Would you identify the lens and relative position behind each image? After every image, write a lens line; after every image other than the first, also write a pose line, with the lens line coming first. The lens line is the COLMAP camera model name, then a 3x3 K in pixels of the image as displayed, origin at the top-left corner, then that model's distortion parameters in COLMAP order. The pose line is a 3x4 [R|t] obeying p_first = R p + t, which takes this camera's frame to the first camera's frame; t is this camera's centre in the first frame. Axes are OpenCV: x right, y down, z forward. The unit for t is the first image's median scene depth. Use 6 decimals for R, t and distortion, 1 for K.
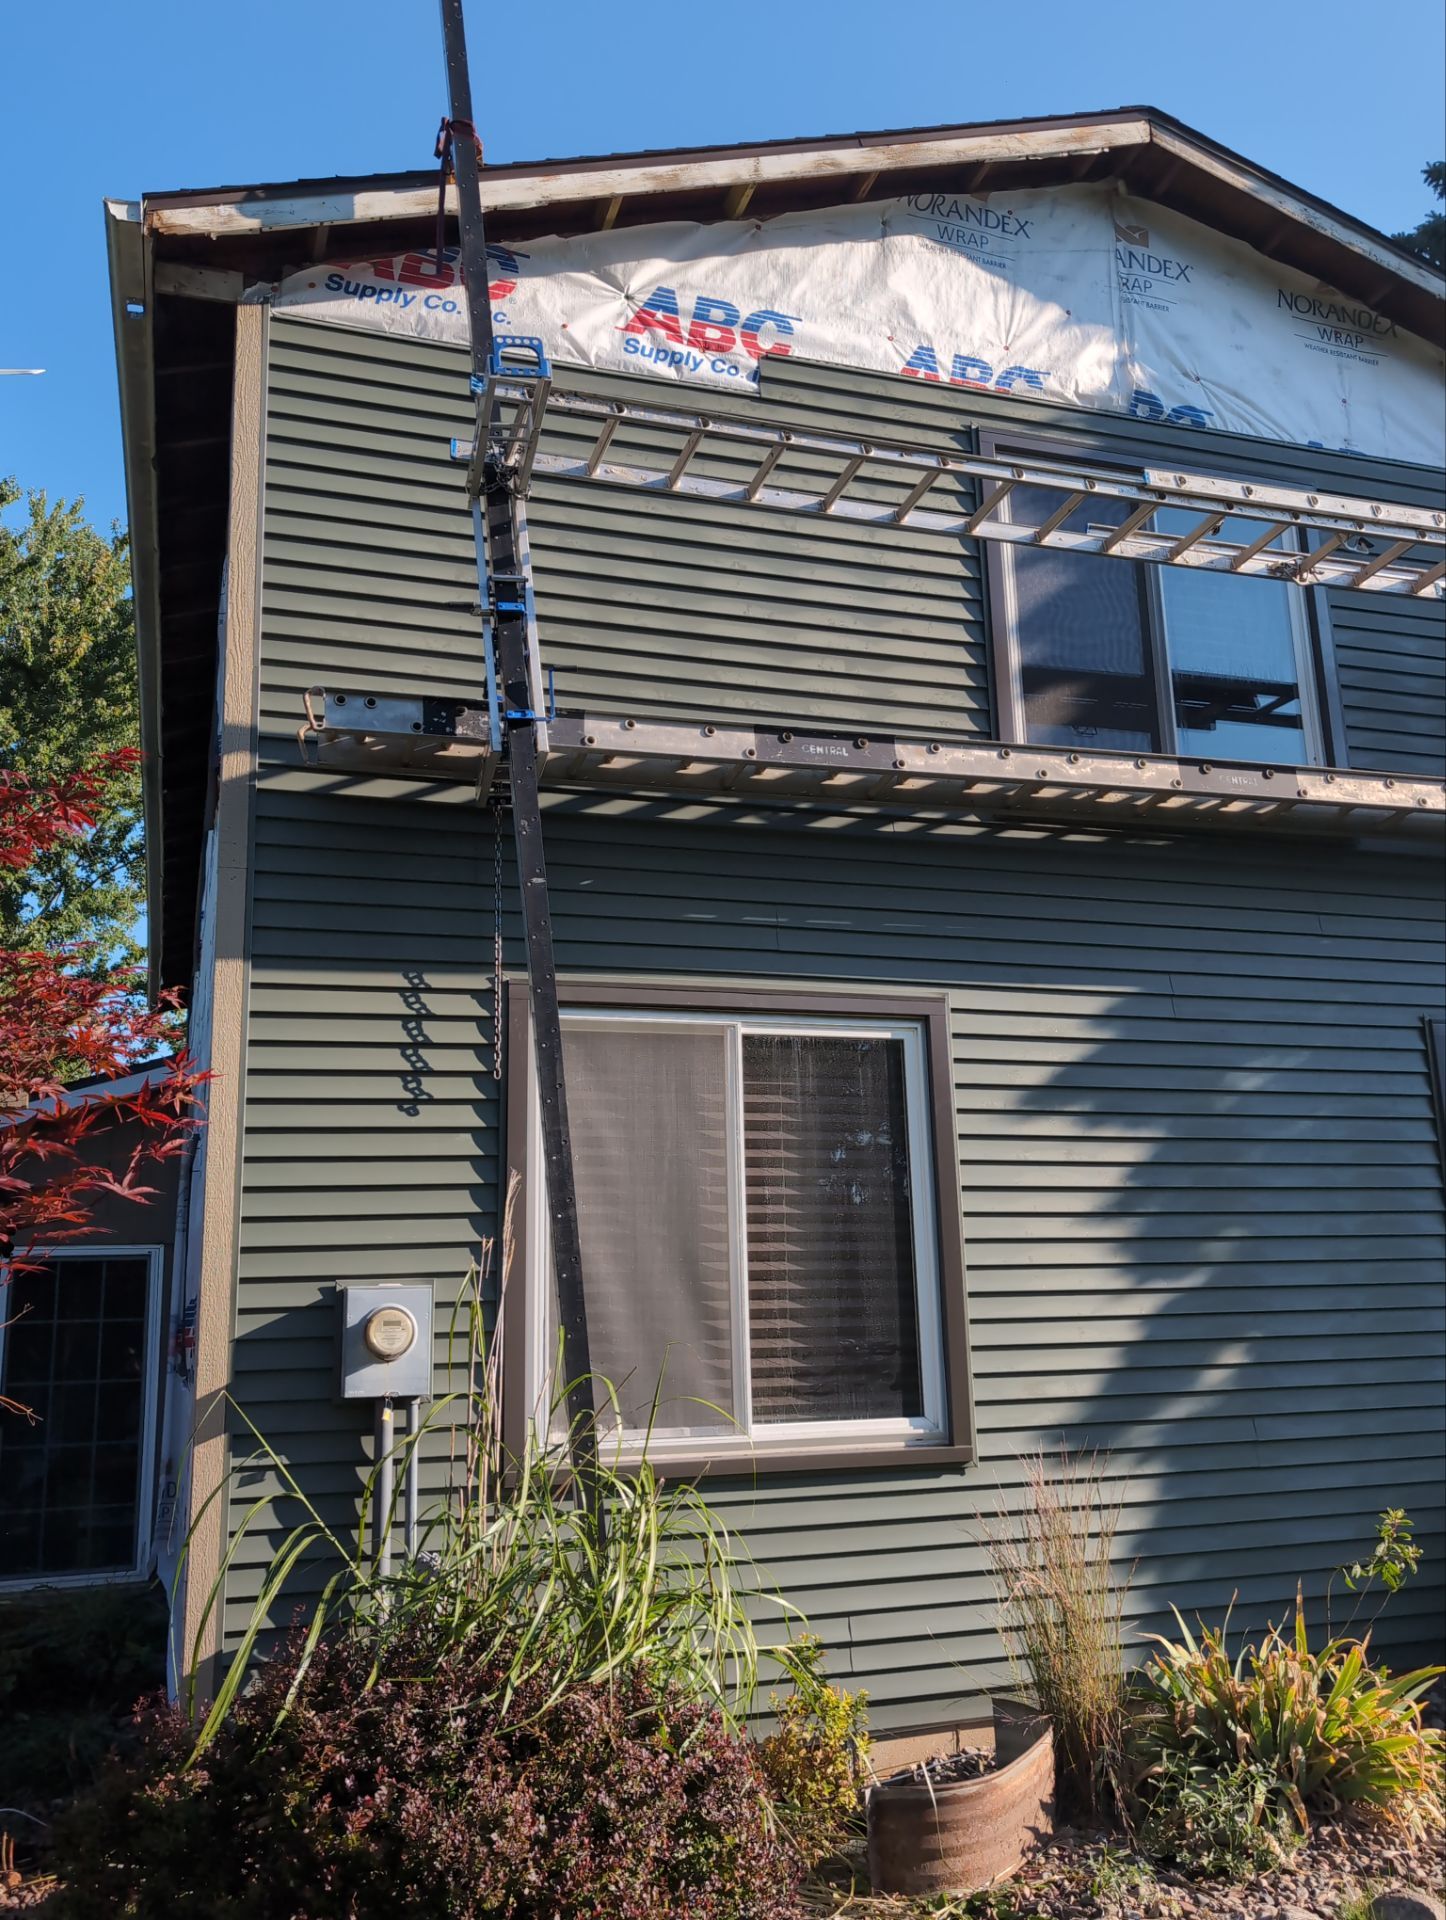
lens RADIAL K [[1610.8, 0, 723.0], [0, 1610.8, 960.0], [0, 0, 1]] dist [0.001784, 0.008213]
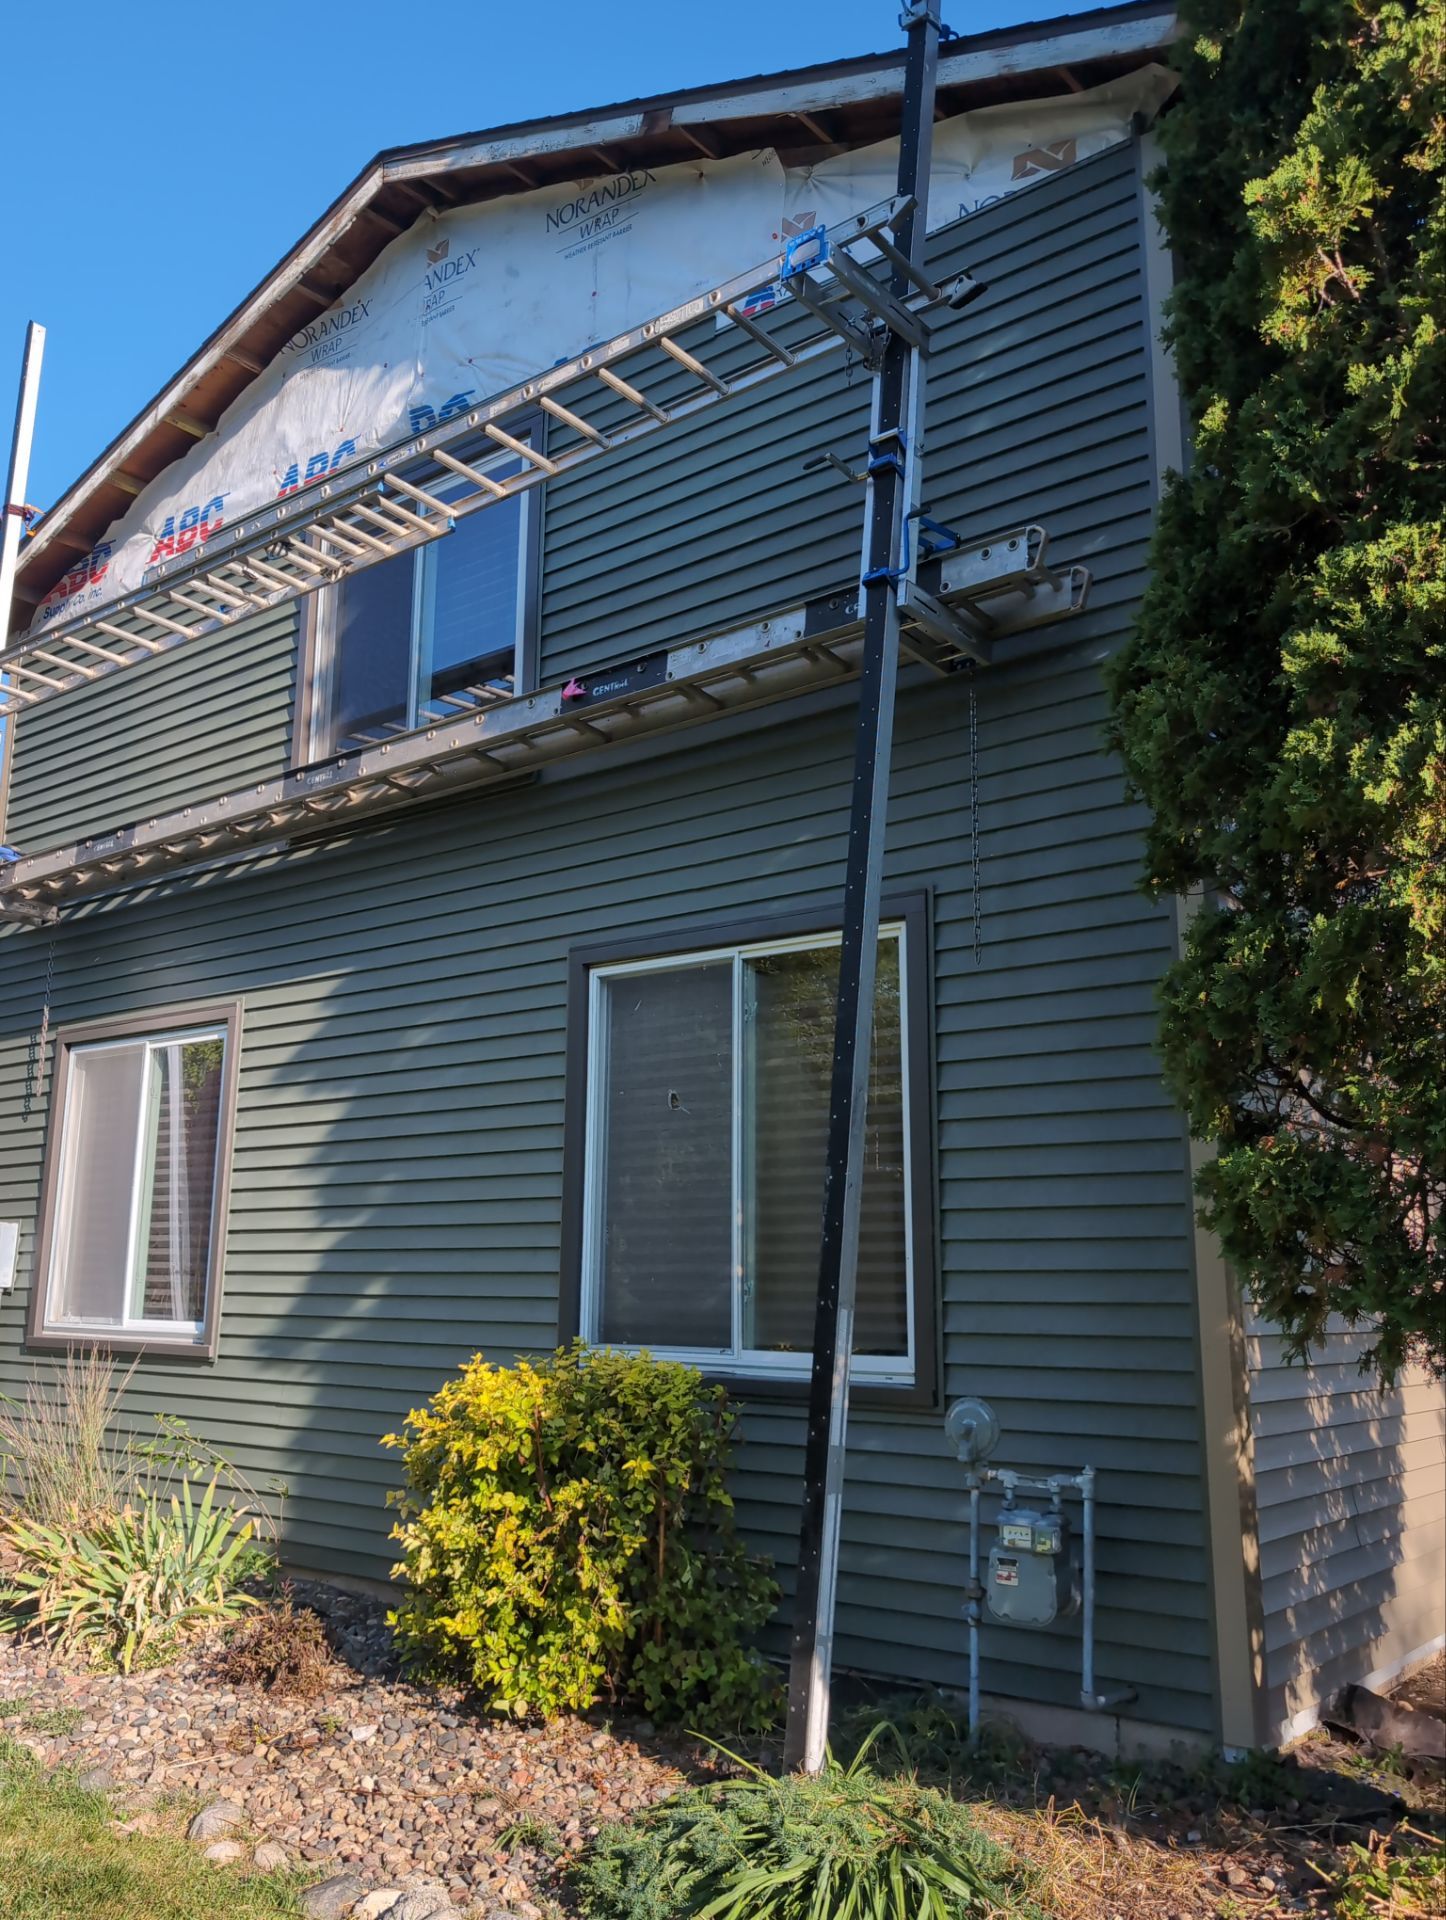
lens RADIAL K [[1610.8, 0, 723.0], [0, 1610.8, 960.0], [0, 0, 1]] dist [0.001784, 0.008213]
pose [[0.544932, -0.133018, -0.827862, 1.403091], [0.164643, 0.985090, -0.049906, 0.117214], [0.822157, -0.109106, 0.558708, 0.598545]]
